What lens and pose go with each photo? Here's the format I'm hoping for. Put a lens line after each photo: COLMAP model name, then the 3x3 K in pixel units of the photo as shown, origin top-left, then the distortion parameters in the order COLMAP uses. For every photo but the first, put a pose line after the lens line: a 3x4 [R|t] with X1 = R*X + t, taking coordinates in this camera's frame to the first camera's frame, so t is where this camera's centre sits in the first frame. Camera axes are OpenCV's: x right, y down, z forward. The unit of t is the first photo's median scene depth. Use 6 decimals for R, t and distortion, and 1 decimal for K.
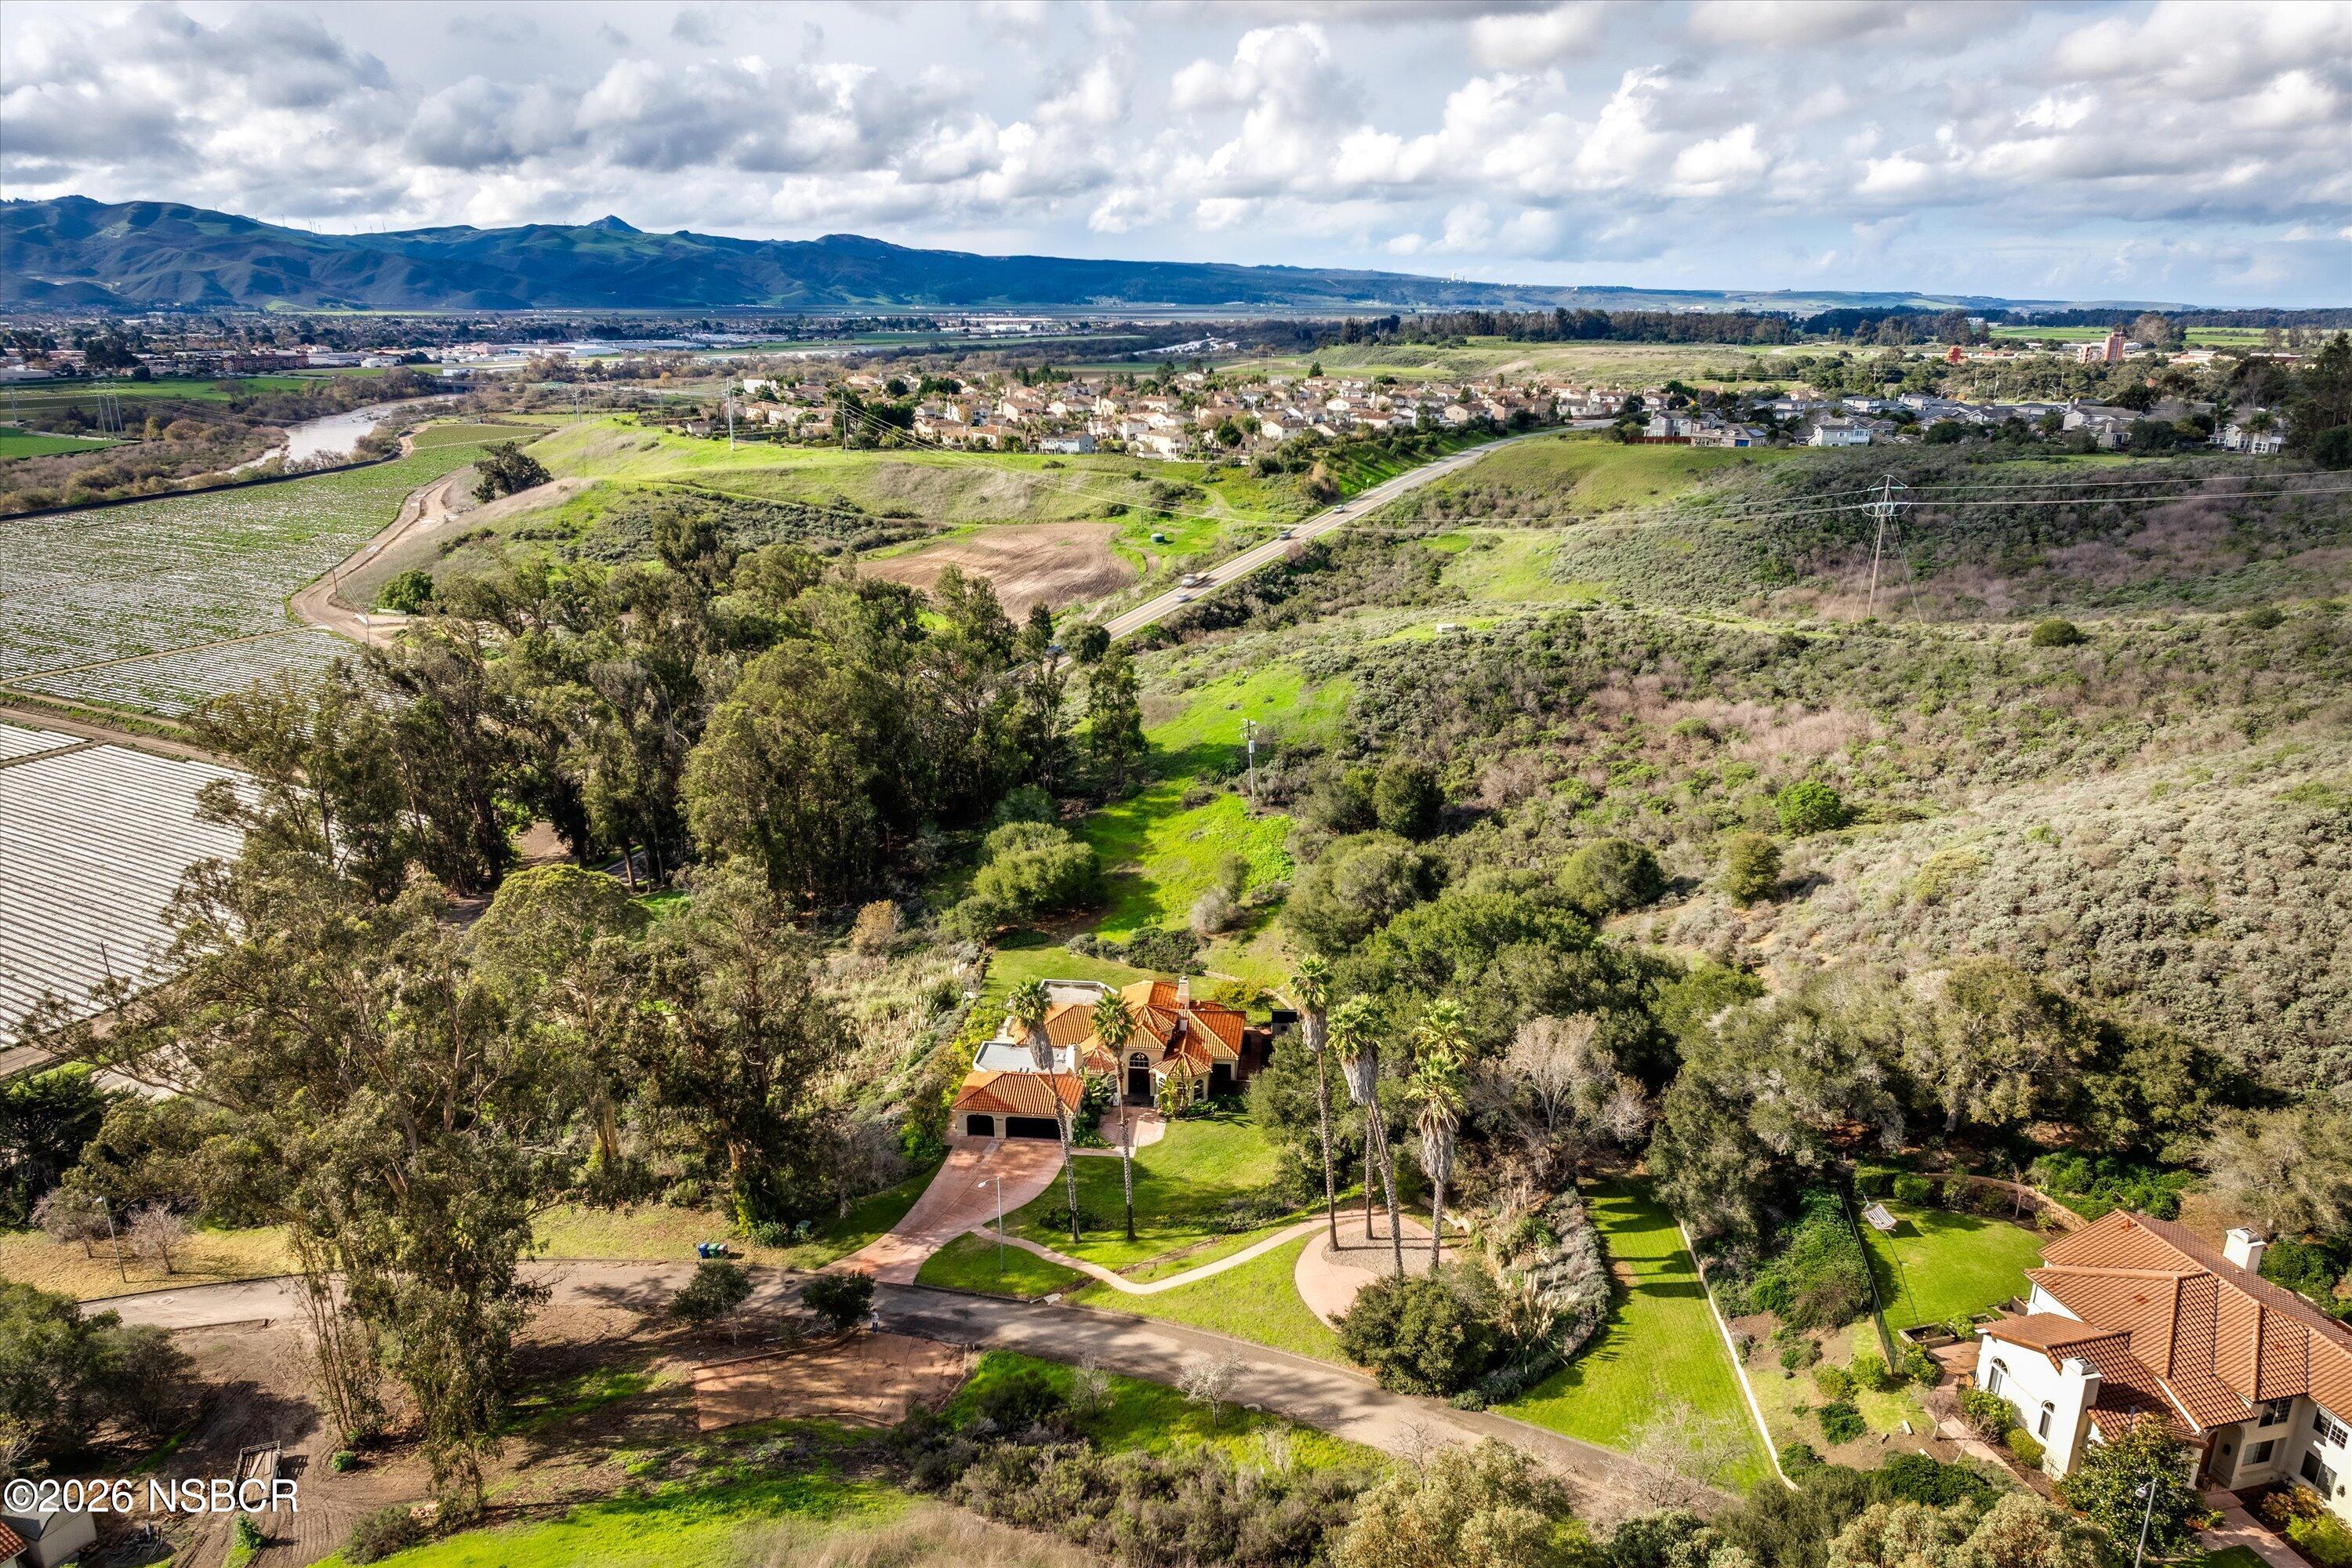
lens RADIAL K [[1645.7, 0, 1174.3], [0, 1645.7, 800.1], [0, 0, 1]] dist [-0.025296, 0.010076]
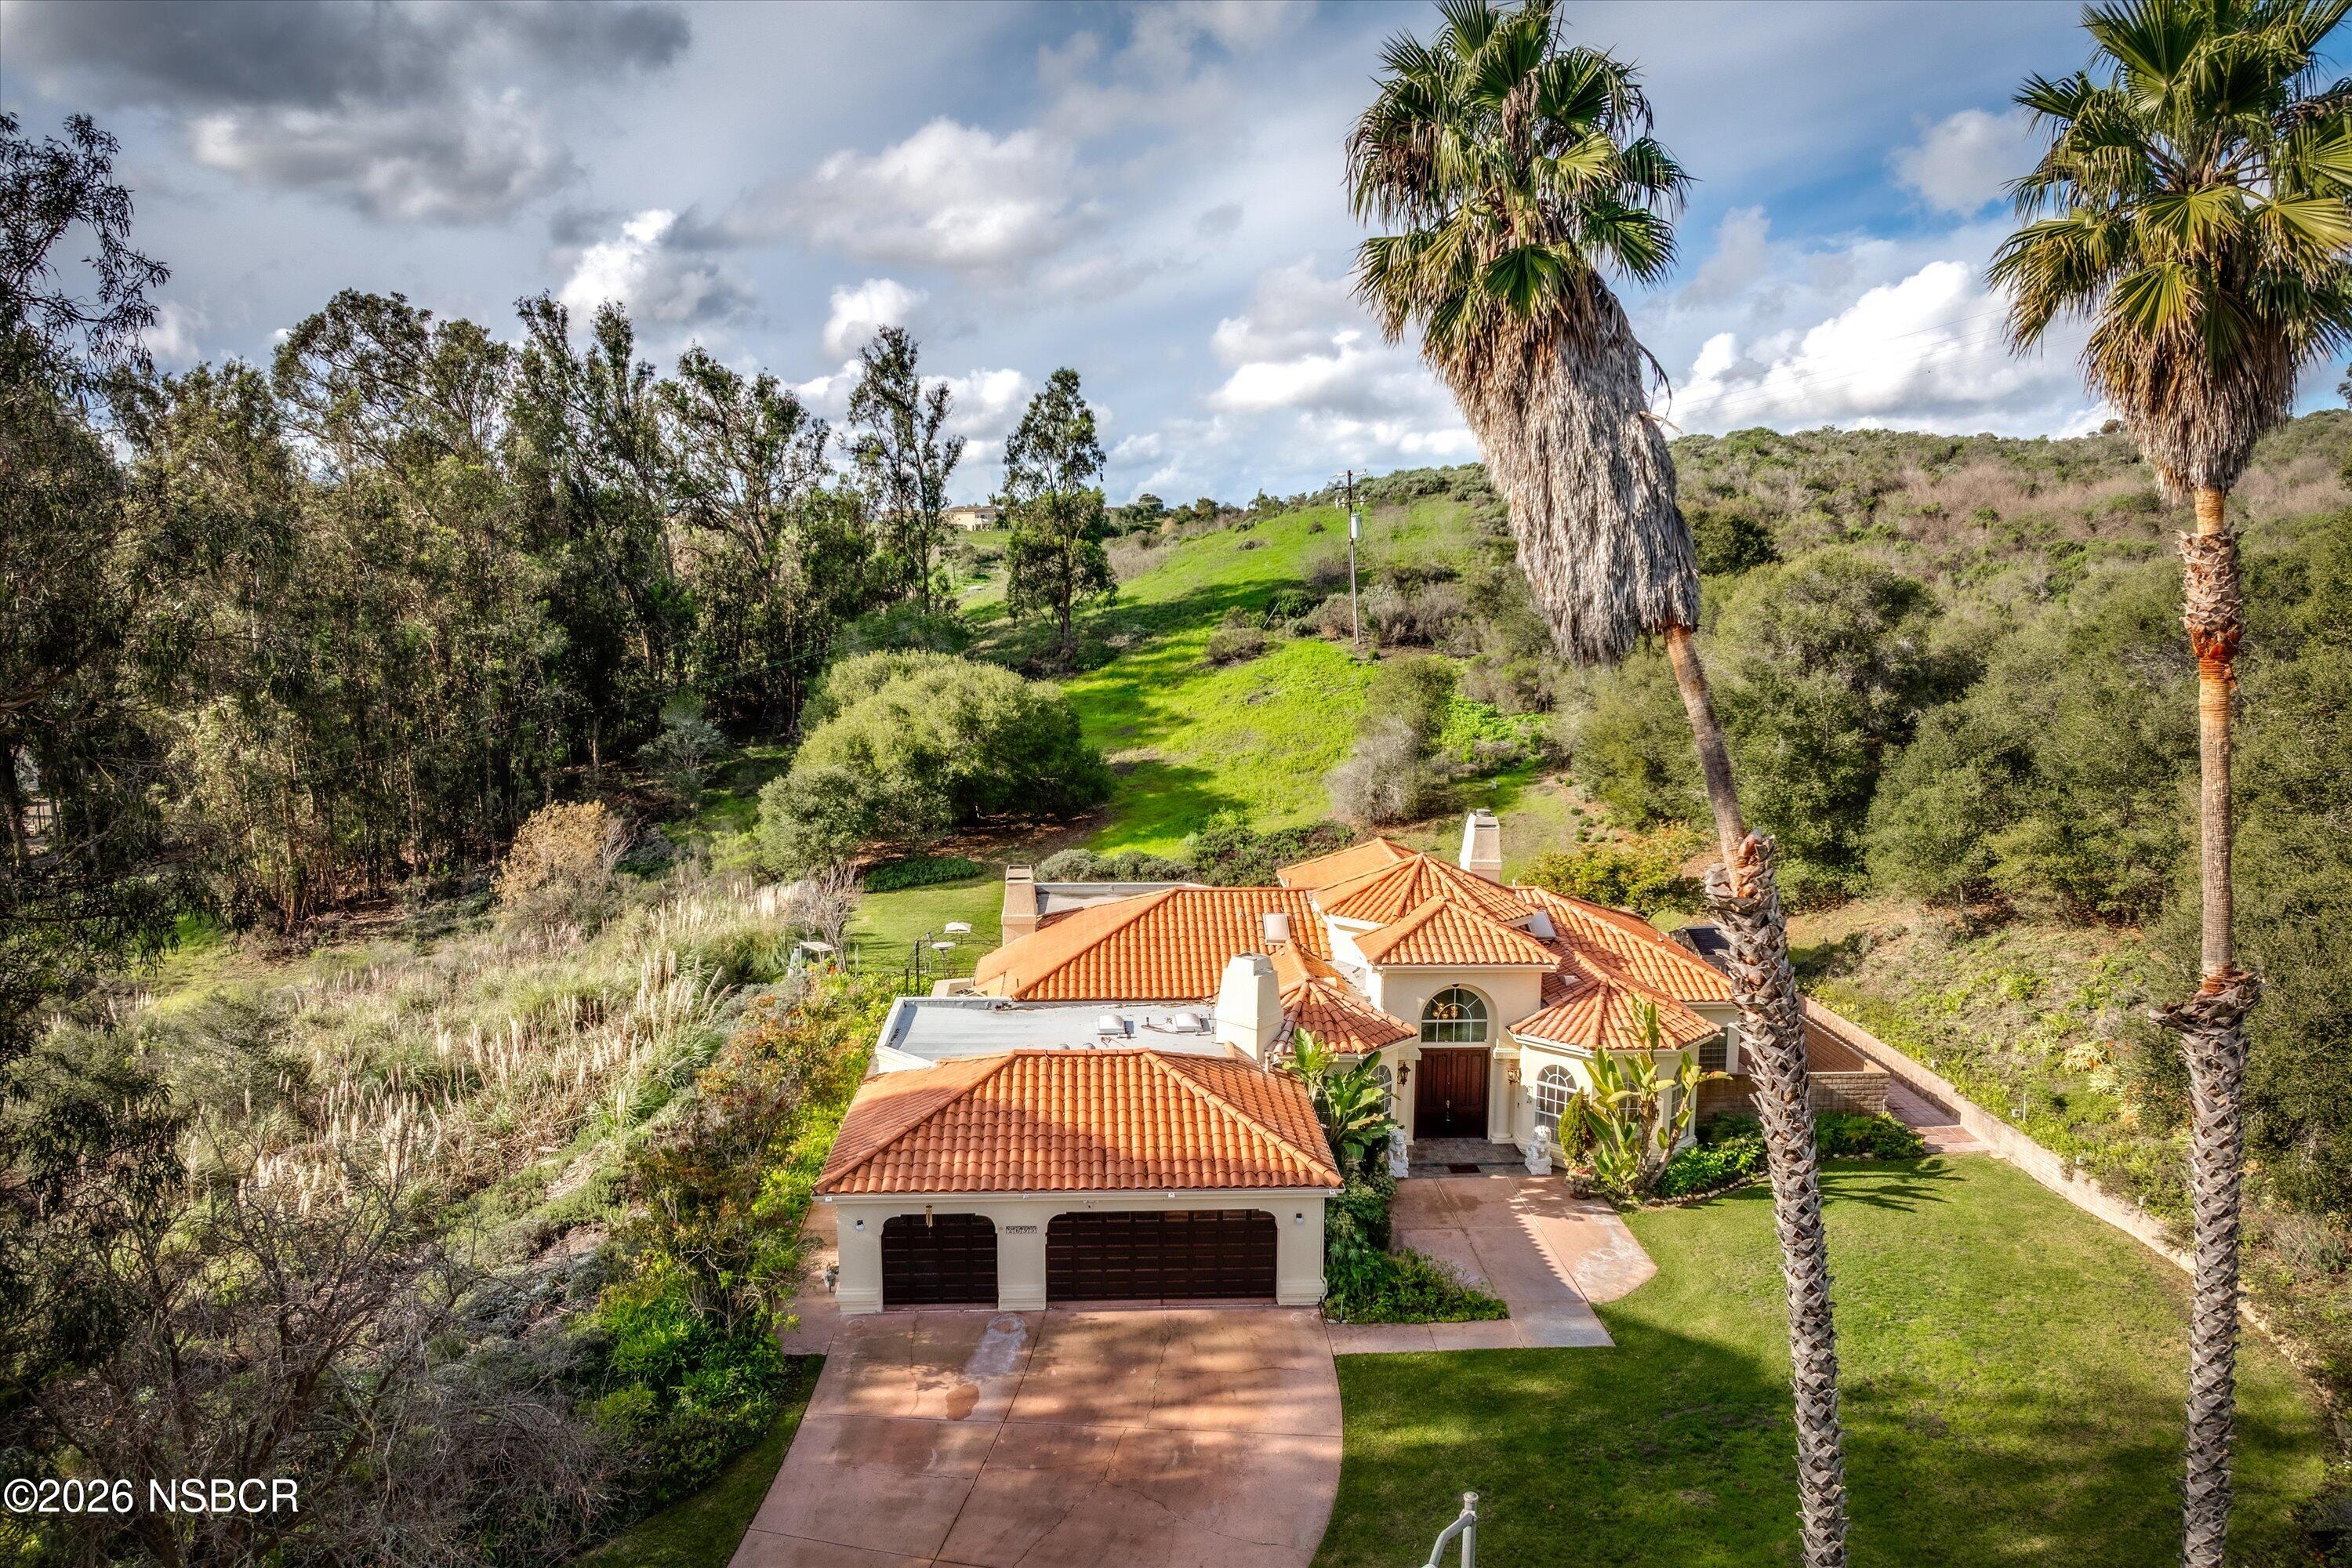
lens RADIAL K [[1645.7, 0, 1169.7], [0, 1645.7, 797.6], [0, 0, 1]] dist [-0.025296, 0.010076]
pose [[0.988394, -0.018656, 0.150759, -0.090282], [0.040942, 0.988422, -0.146102, 0.126297], [-0.146288, 0.150579, 0.977715, 0.565551]]
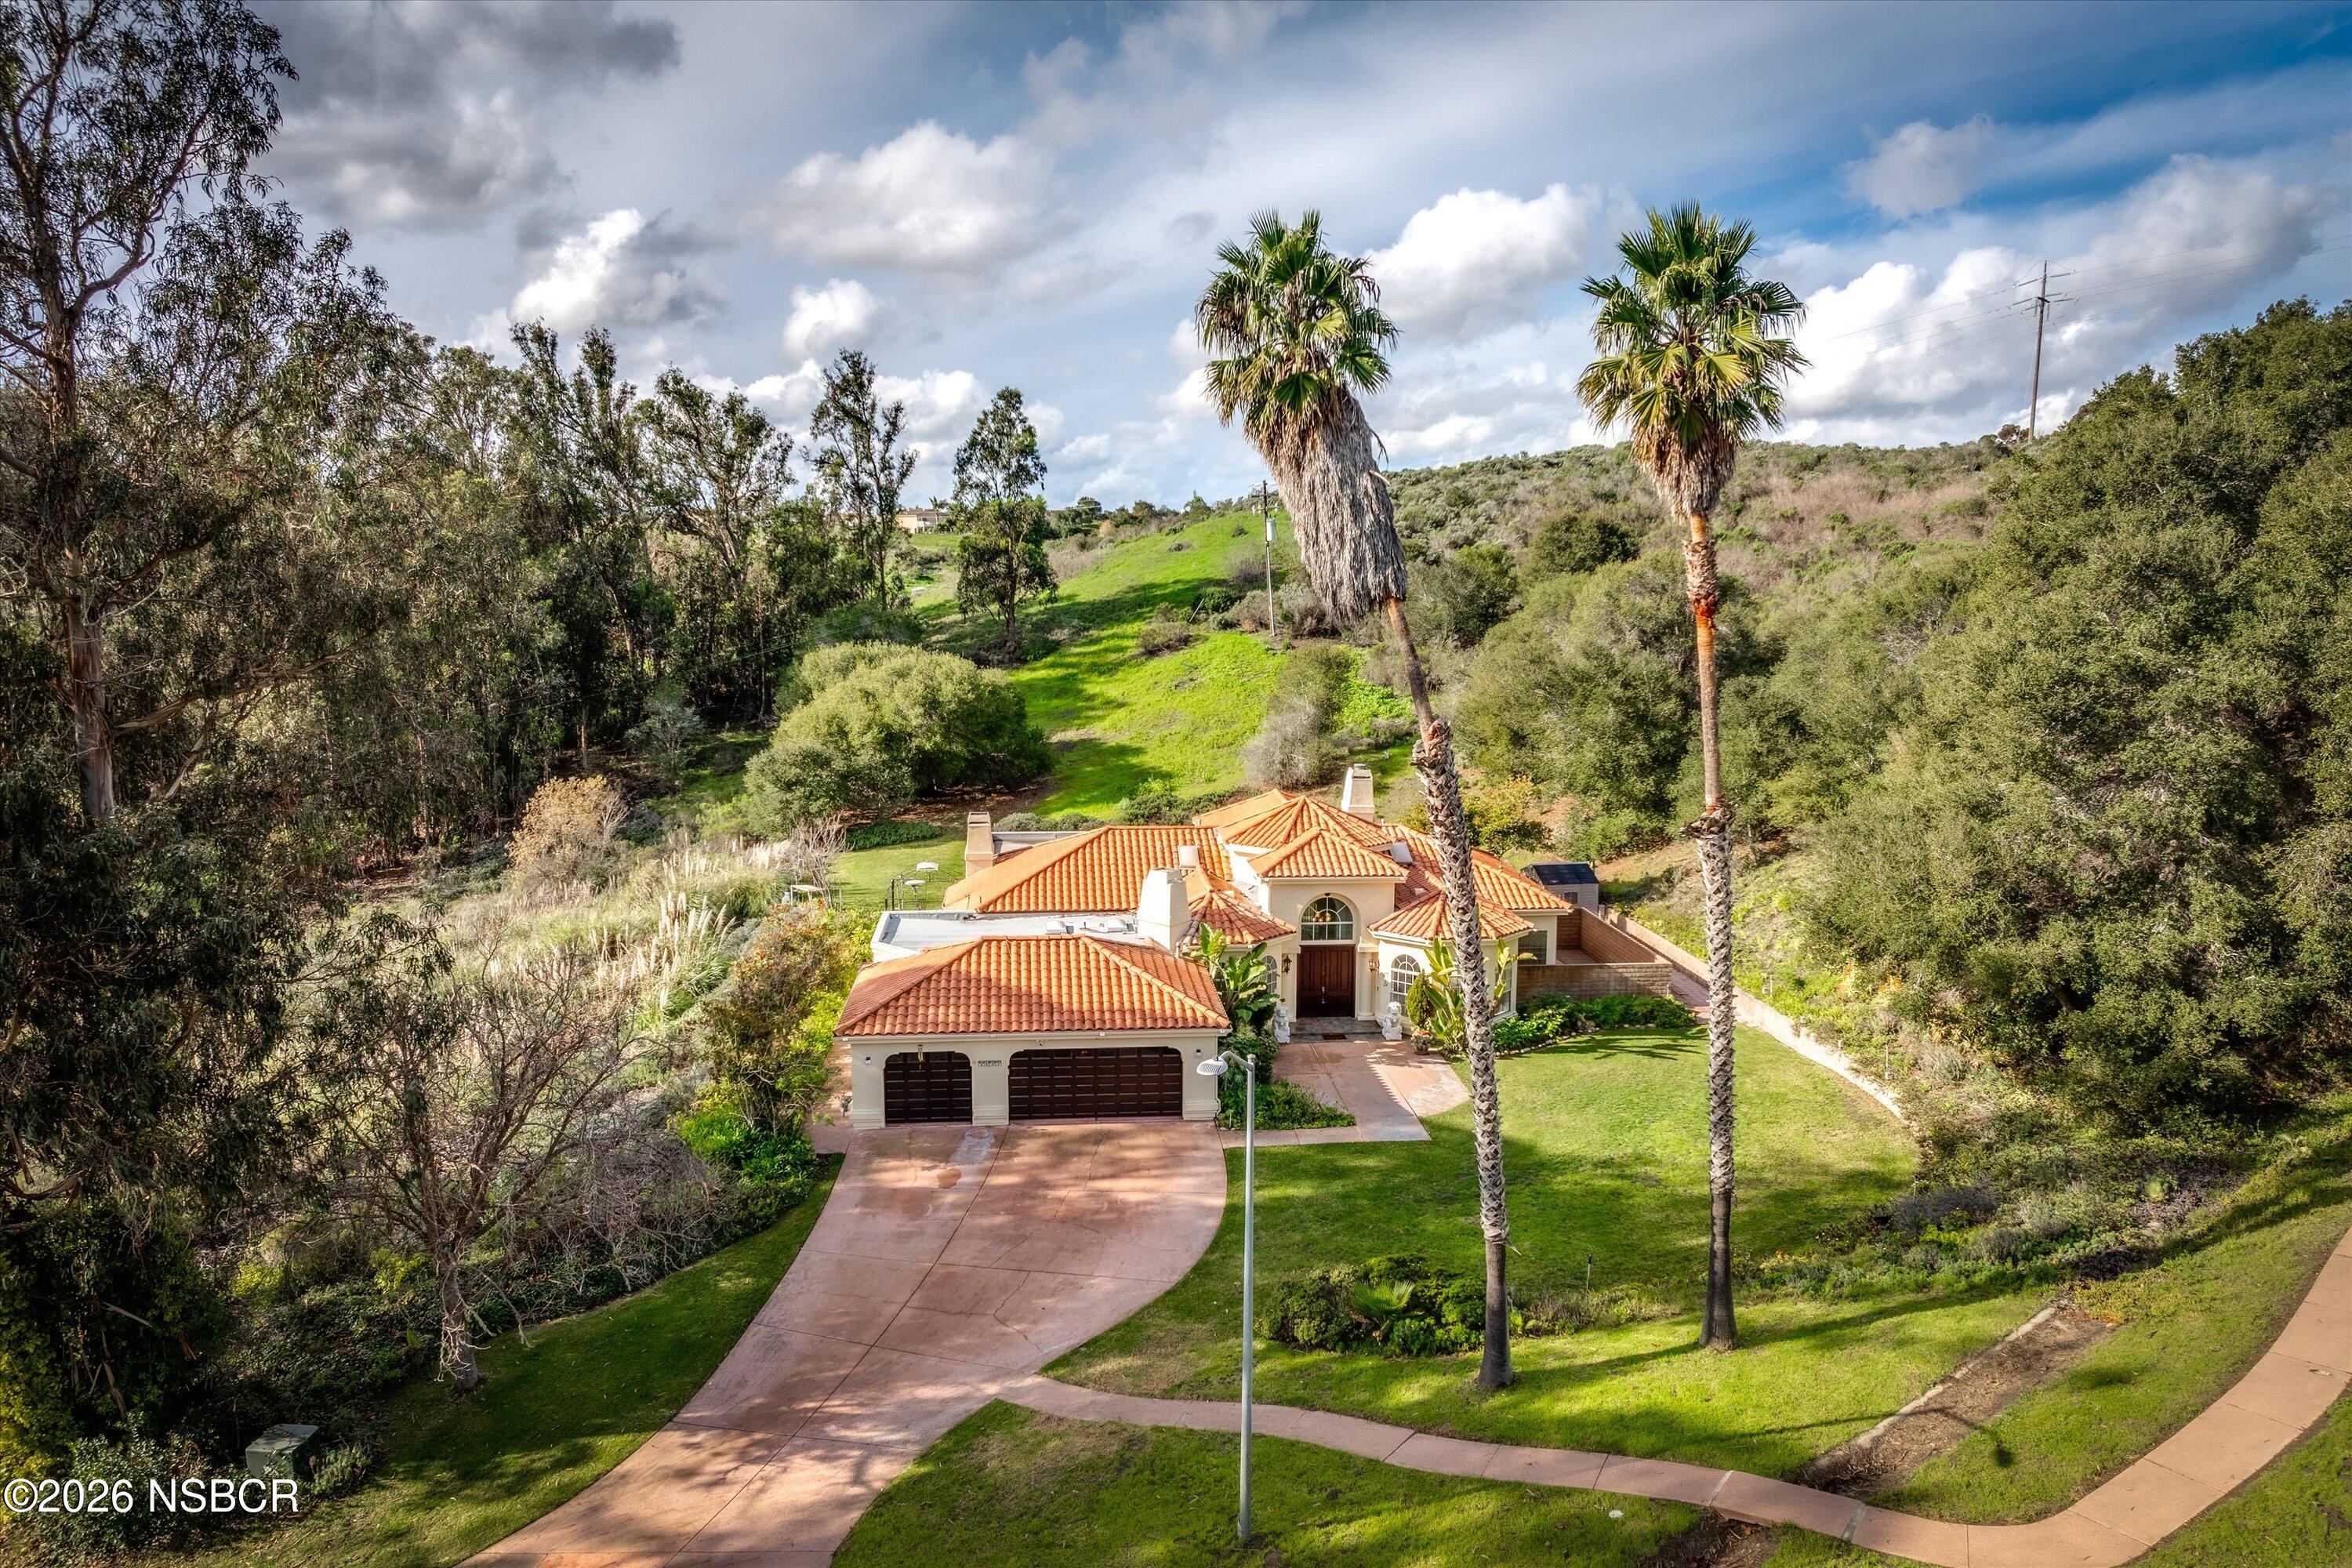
lens RADIAL K [[1645.7, 0, 1165.9], [0, 1645.7, 798.2], [0, 0, 1]] dist [-0.025296, 0.010076]
pose [[0.982714, -0.026015, 0.183291, -0.097811], [0.053210, 0.987992, -0.145055, 0.144081], [-0.177316, 0.152300, 0.972298, 0.507356]]
